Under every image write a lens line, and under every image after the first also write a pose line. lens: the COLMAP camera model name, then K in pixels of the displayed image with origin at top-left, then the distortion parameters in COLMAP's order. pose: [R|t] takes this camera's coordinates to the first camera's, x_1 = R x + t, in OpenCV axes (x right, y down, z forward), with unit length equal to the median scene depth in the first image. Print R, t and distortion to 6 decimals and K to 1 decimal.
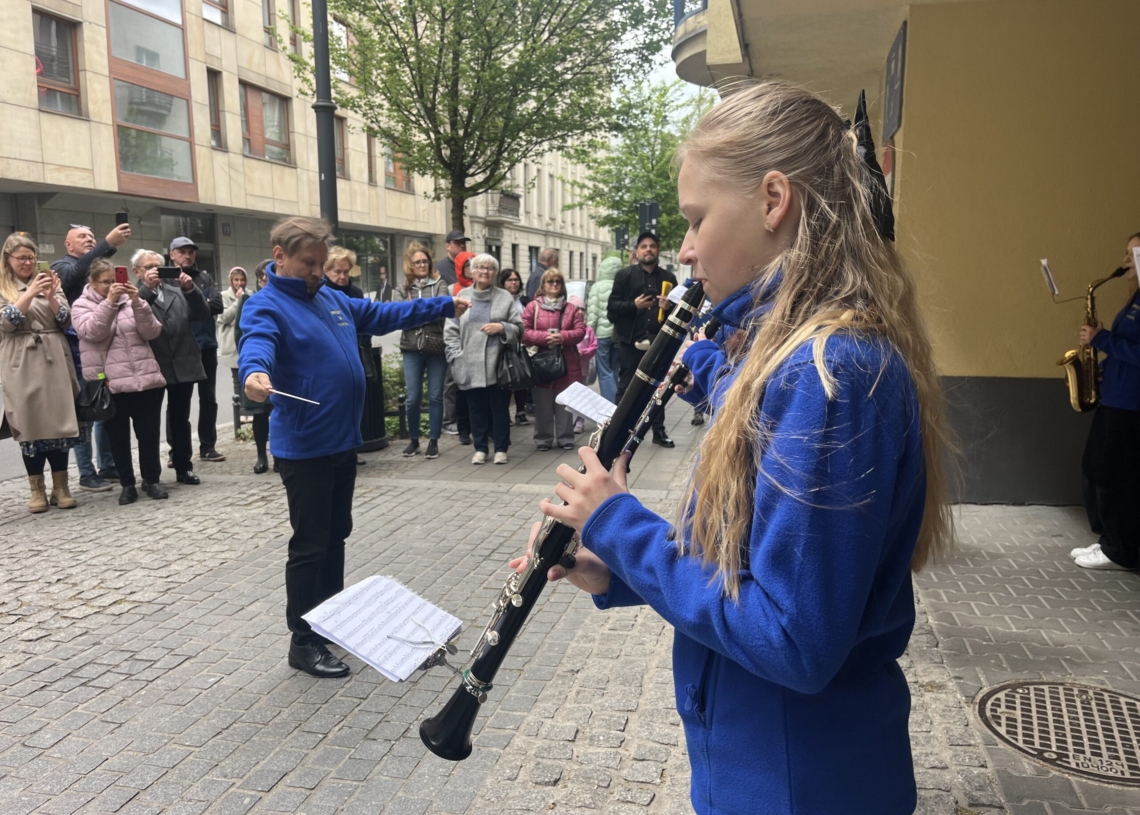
lens RADIAL K [[875.2, 0, 569.1], [0, 875.2, 425.7], [0, 0, 1]] dist [0.005990, -0.004124]
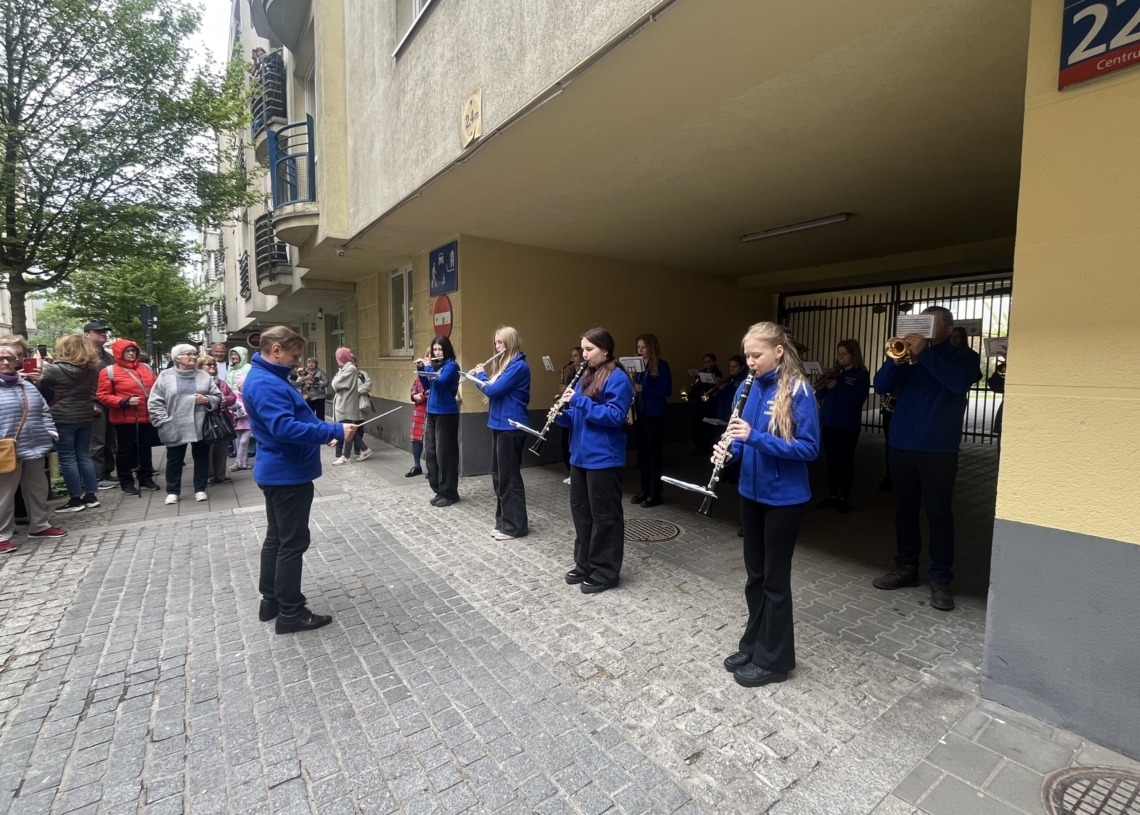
lens RADIAL K [[536.5, 0, 594.7], [0, 536.5, 406.8], [0, 0, 1]] dist [0.000163, -0.000228]
pose [[0.632817, -0.048685, 0.772769, -0.378859], [0.115782, 0.992750, -0.032270, -0.000604], [-0.765596, 0.109894, 0.633866, 0.004257]]
